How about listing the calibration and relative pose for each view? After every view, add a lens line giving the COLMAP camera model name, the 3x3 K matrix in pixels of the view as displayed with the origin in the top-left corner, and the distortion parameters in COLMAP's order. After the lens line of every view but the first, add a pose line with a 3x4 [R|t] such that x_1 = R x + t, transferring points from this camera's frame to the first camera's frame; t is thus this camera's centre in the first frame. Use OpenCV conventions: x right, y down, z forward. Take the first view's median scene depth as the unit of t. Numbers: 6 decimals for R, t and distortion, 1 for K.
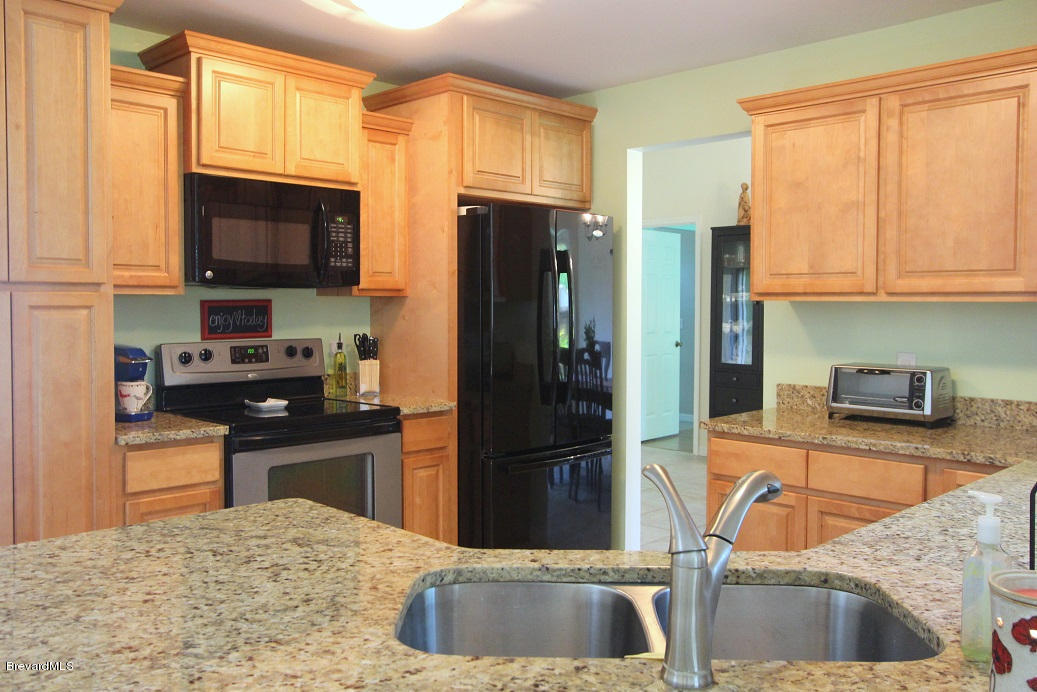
lens RADIAL K [[867.6, 0, 520.0], [0, 867.6, 346.5], [0, 0, 1]] dist [-0.000940, 0.020983]
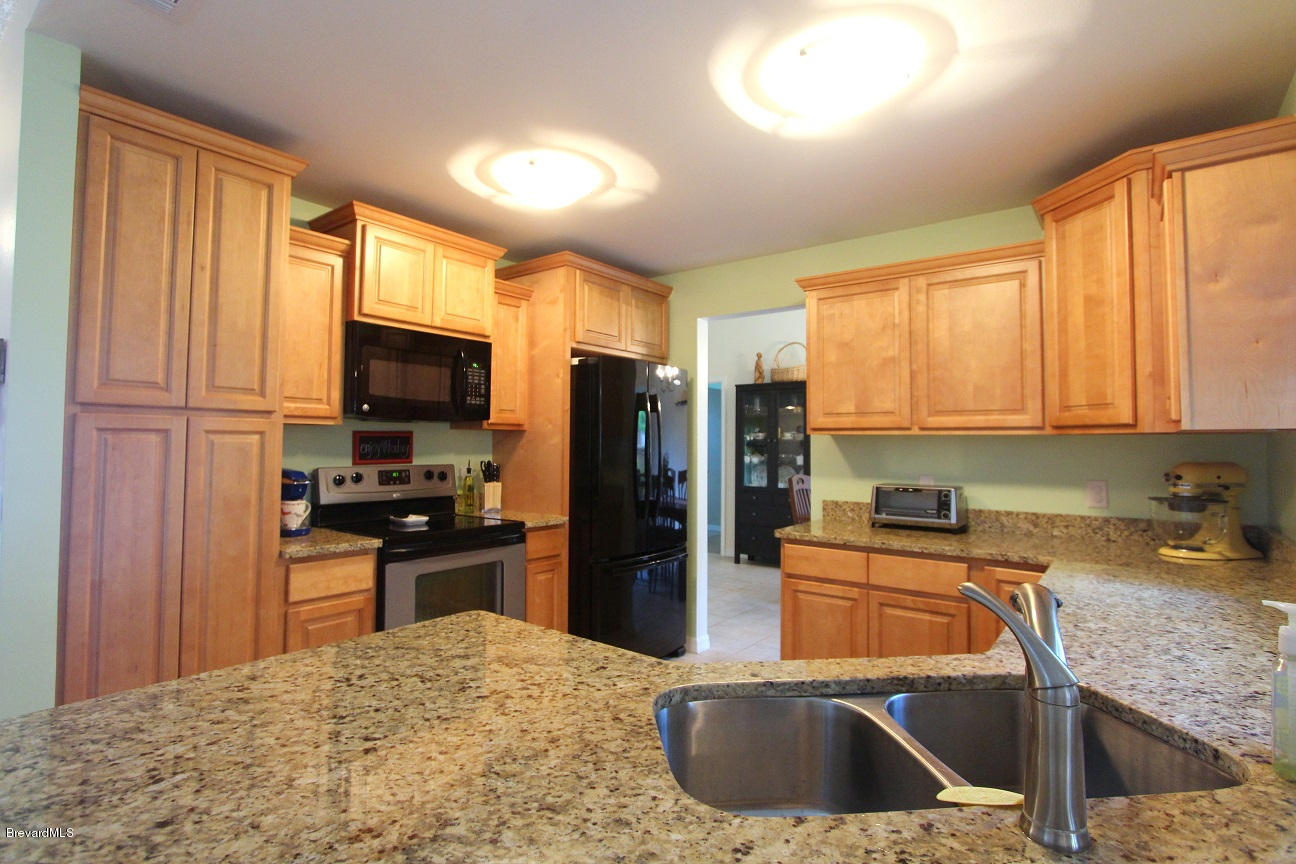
lens RADIAL K [[631.3, 0, 645.1], [0, 631.3, 429.3], [0, 0, 1]] dist [-0.013695, -0.000128]
pose [[0.992590, 0.008192, 0.121235, -0.096467], [0.000689, 0.997329, -0.073033, 0.008371], [-0.121509, 0.072576, 0.989933, 0.134016]]
